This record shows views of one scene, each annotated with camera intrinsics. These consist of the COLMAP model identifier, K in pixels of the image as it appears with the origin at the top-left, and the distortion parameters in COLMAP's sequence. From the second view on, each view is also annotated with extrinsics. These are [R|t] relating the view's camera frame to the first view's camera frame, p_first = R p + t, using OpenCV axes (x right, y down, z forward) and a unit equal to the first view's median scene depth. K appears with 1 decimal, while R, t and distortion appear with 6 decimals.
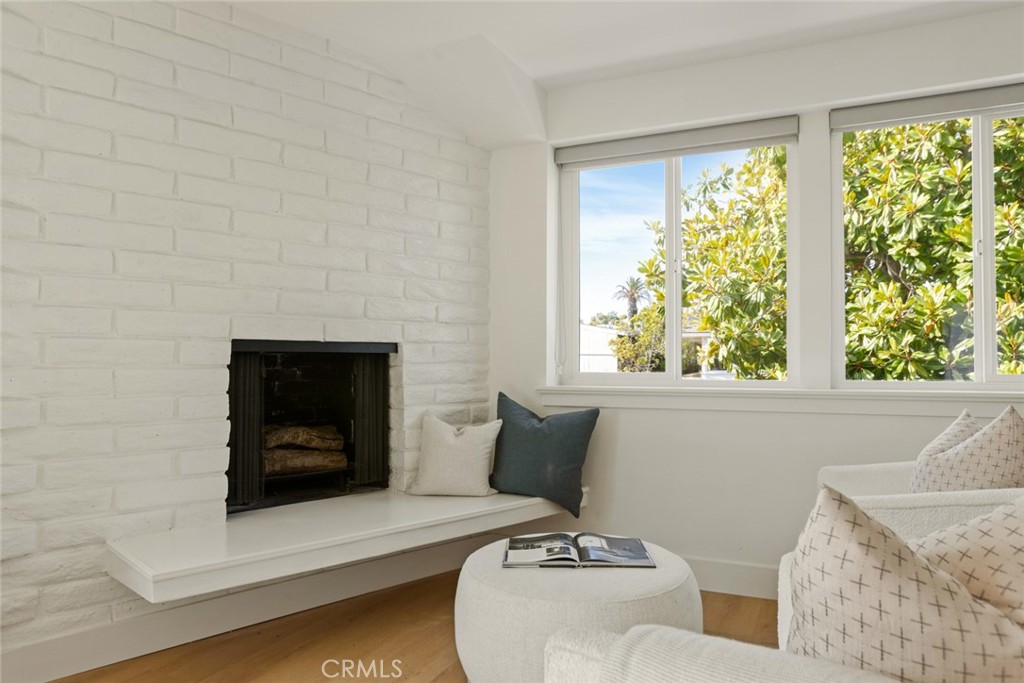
lens RADIAL K [[692.9, 0, 512.0], [0, 692.9, 341.5], [0, 0, 1]] dist [0.004204, 0.003666]
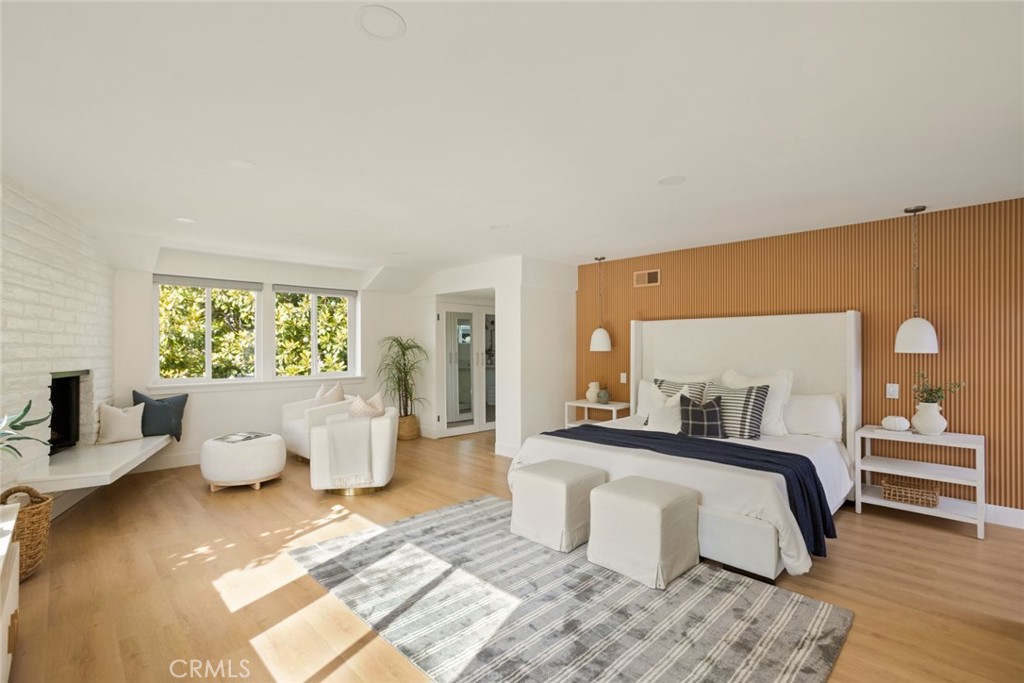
lens RADIAL K [[485.1, 0, 508.8], [0, 485.1, 355.5], [0, 0, 1]] dist [-0.074563, 0.028092]
pose [[0.335934, -0.016182, 0.941747, -0.985301], [-0.025365, 0.999334, 0.026220, -0.100258], [-0.941544, -0.032695, 0.335299, -0.546083]]
